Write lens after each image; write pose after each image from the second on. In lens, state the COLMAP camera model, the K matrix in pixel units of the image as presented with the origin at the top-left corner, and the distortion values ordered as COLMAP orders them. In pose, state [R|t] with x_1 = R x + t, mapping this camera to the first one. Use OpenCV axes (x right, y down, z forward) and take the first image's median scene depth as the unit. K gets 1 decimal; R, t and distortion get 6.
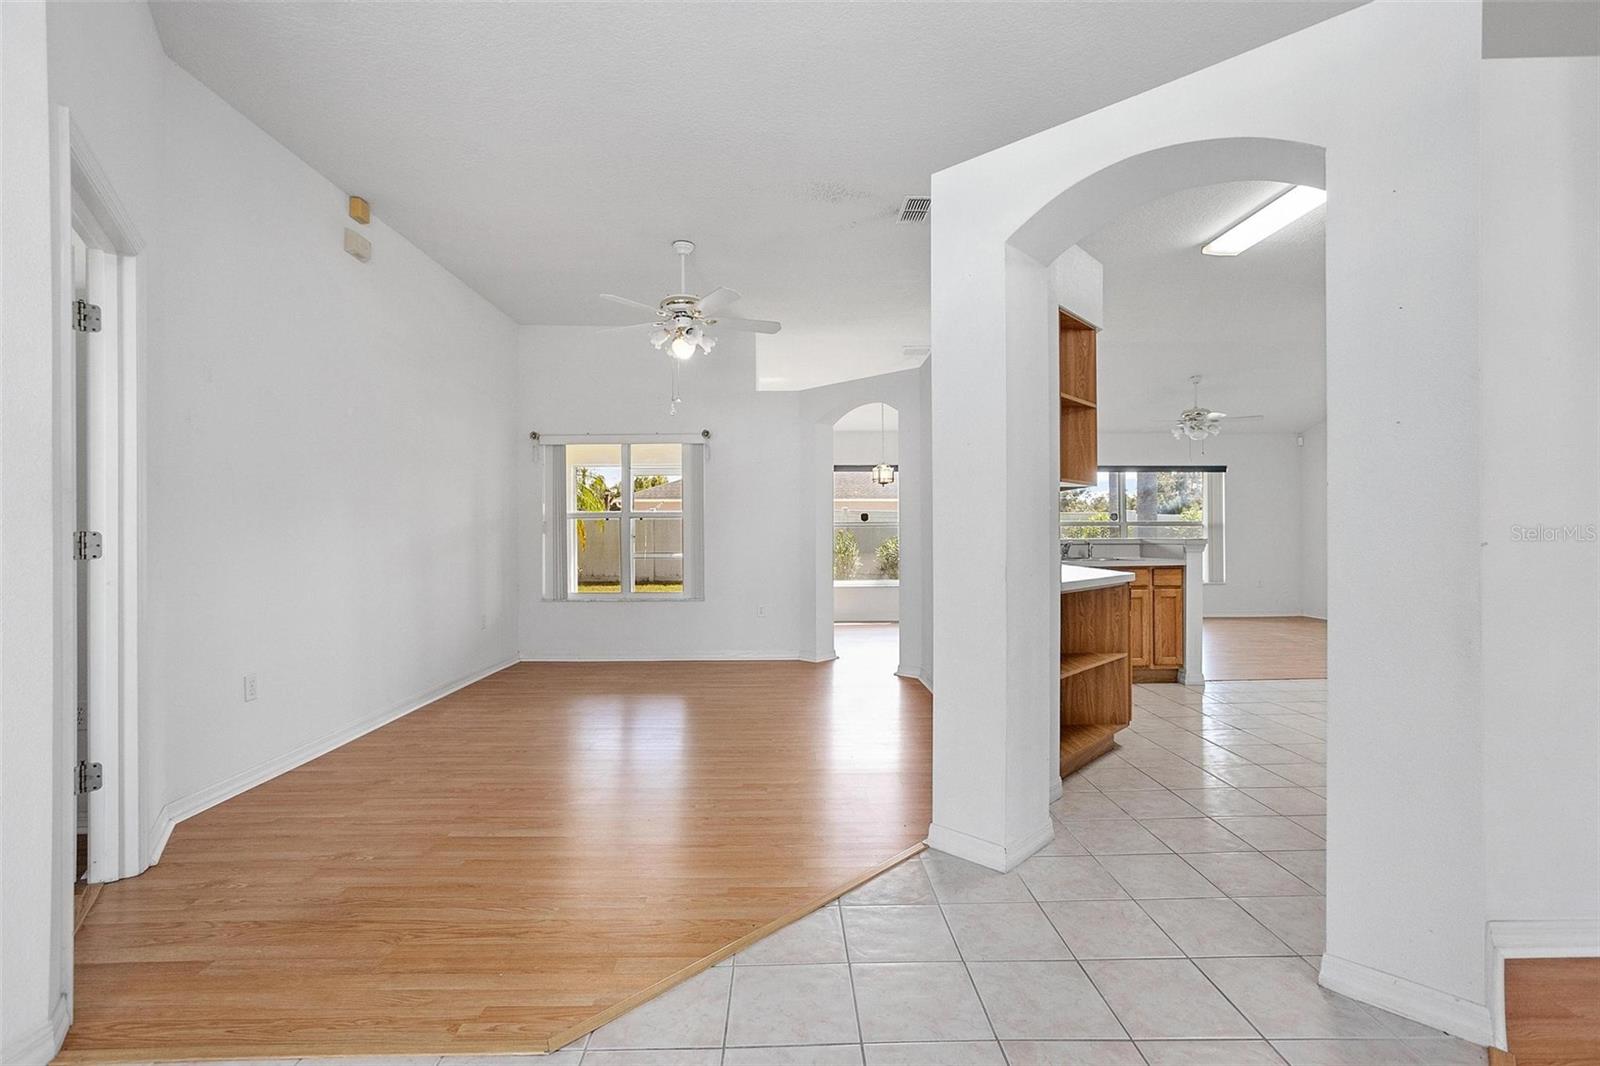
lens RADIAL K [[711.7, 0, 783.9], [0, 711.7, 534.6], [0, 0, 1]] dist [-0.022529, 0.000836]
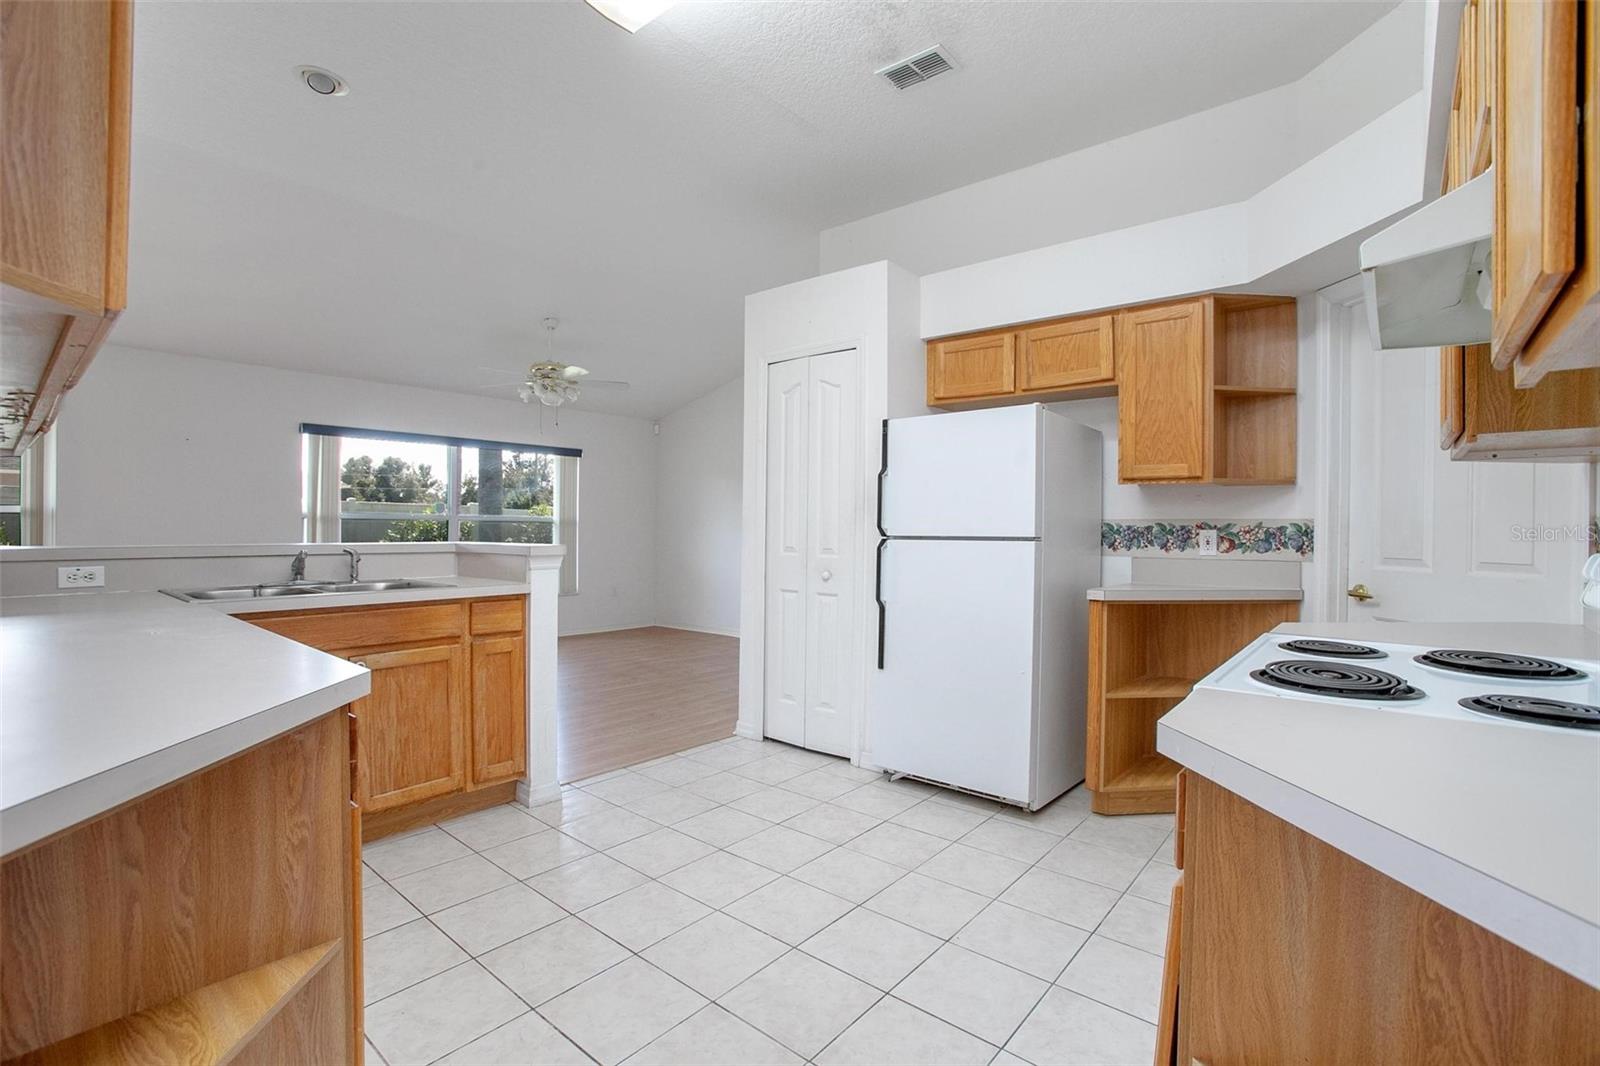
lens RADIAL K [[711.7, 0, 787.5], [0, 711.7, 535.8], [0, 0, 1]] dist [-0.022529, 0.000836]
pose [[0.653411, 0.009230, 0.756947, 0.192251], [-0.015002, 0.999887, 0.000758, -0.002394], [-0.756855, -0.011851, 0.653476, 0.334322]]
